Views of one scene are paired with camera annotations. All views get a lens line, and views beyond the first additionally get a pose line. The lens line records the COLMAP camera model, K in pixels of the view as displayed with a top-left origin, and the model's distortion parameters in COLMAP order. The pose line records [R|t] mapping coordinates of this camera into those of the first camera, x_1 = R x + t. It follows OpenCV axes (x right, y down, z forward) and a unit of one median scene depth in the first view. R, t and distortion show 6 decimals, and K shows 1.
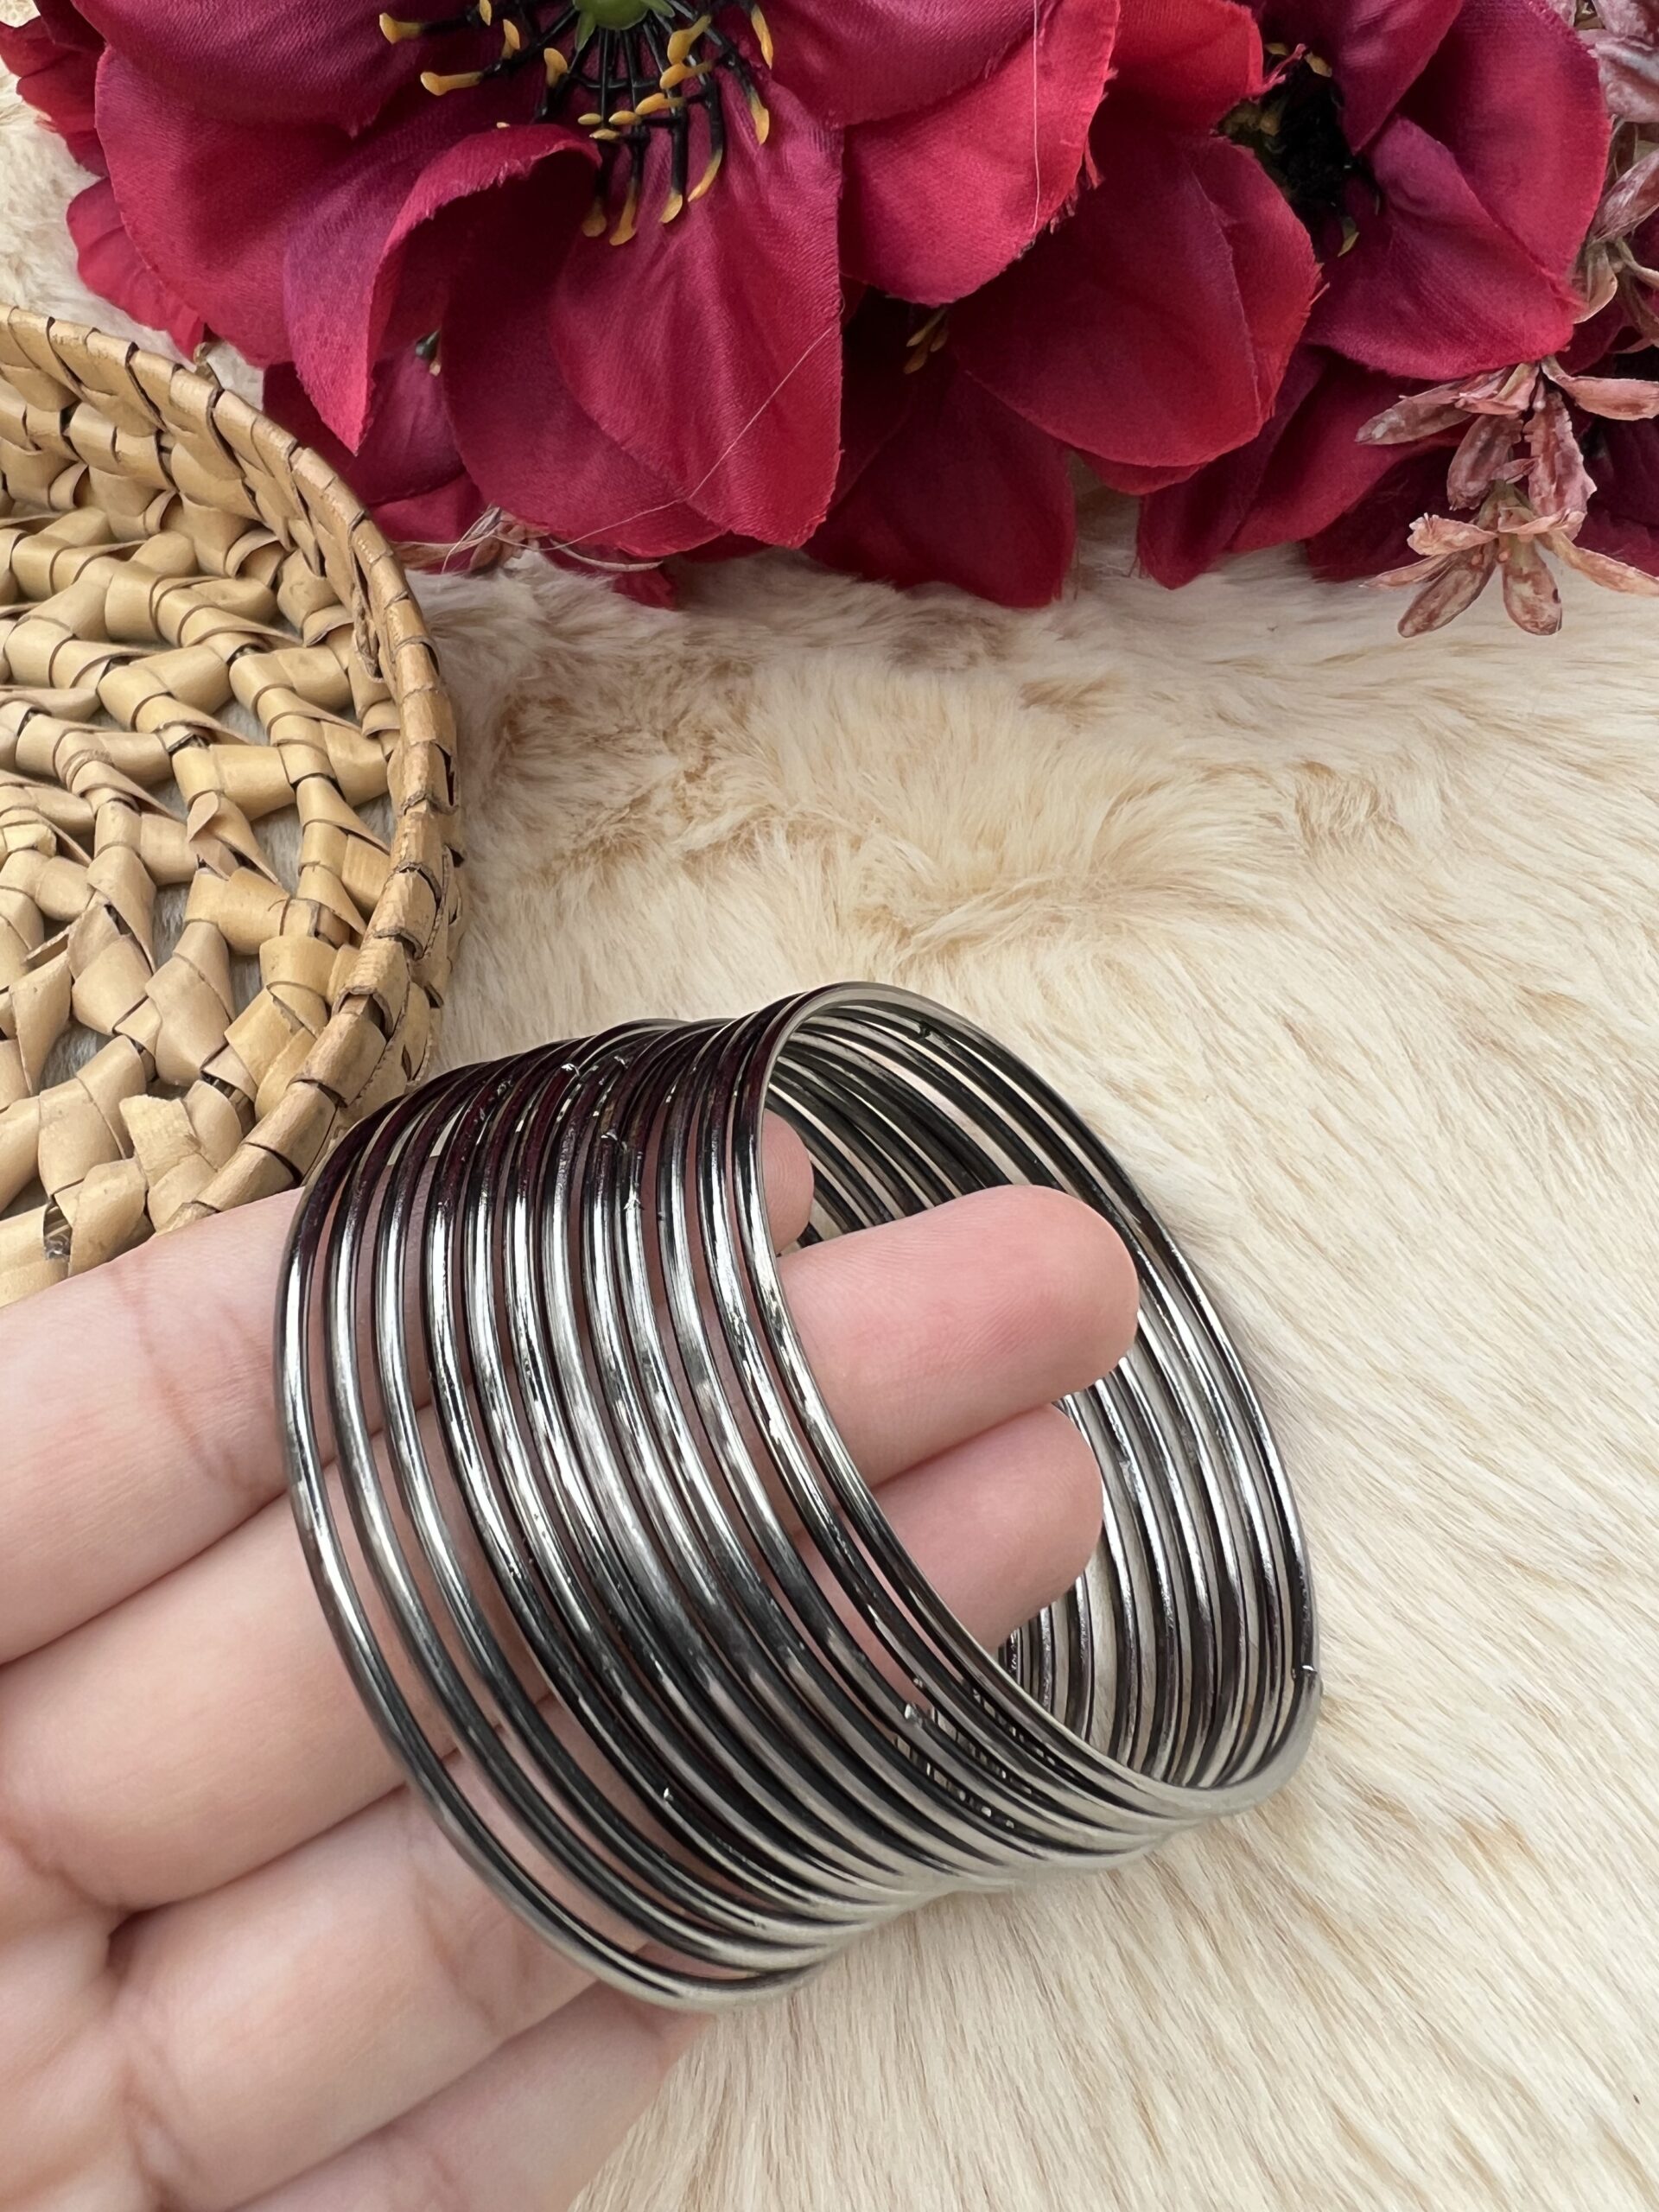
lens RADIAL K [[1560.0, 0, 728.4], [0, 1560.0, 1105.8], [0, 0, 1]] dist [-0.011970, 0.001045]
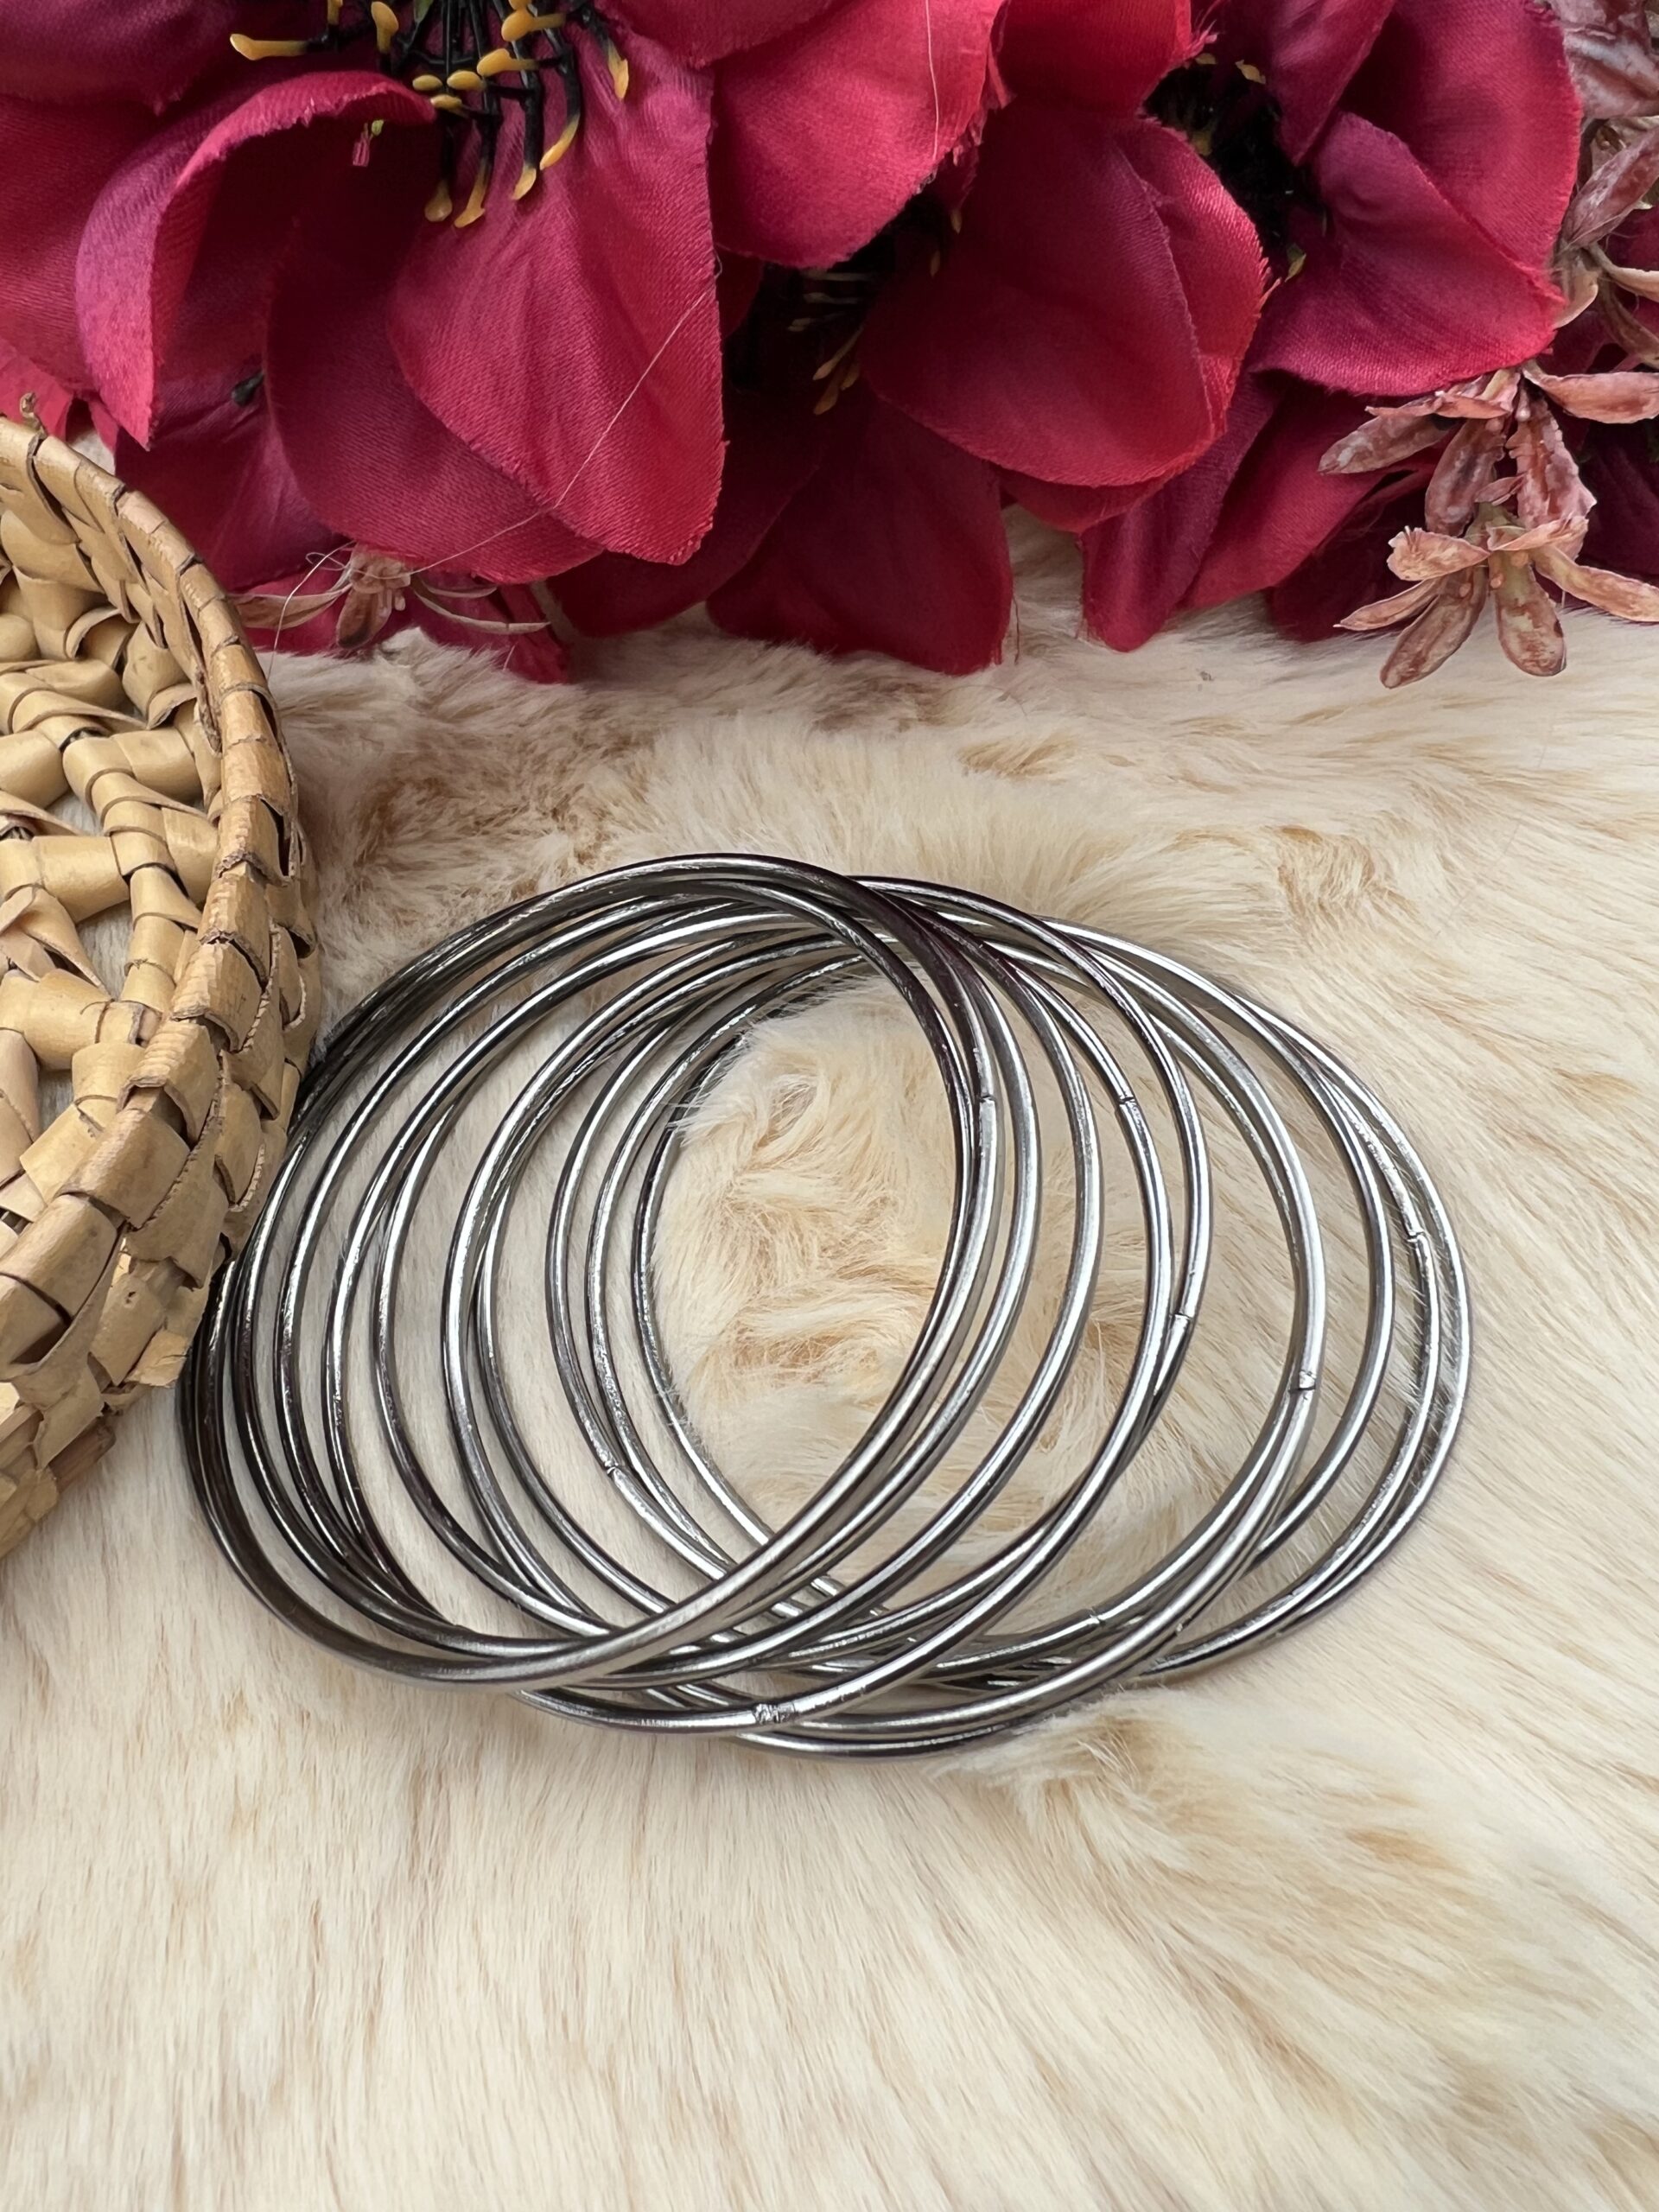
lens RADIAL K [[1560.0, 0, 728.4], [0, 1560.0, 1105.8], [0, 0, 1]] dist [-0.011970, 0.001045]
pose [[0.999660, -0.023096, 0.012064, 0.045291], [0.024405, 0.992116, -0.122920, 0.037029], [-0.009130, 0.123172, 0.992343, 0.162433]]
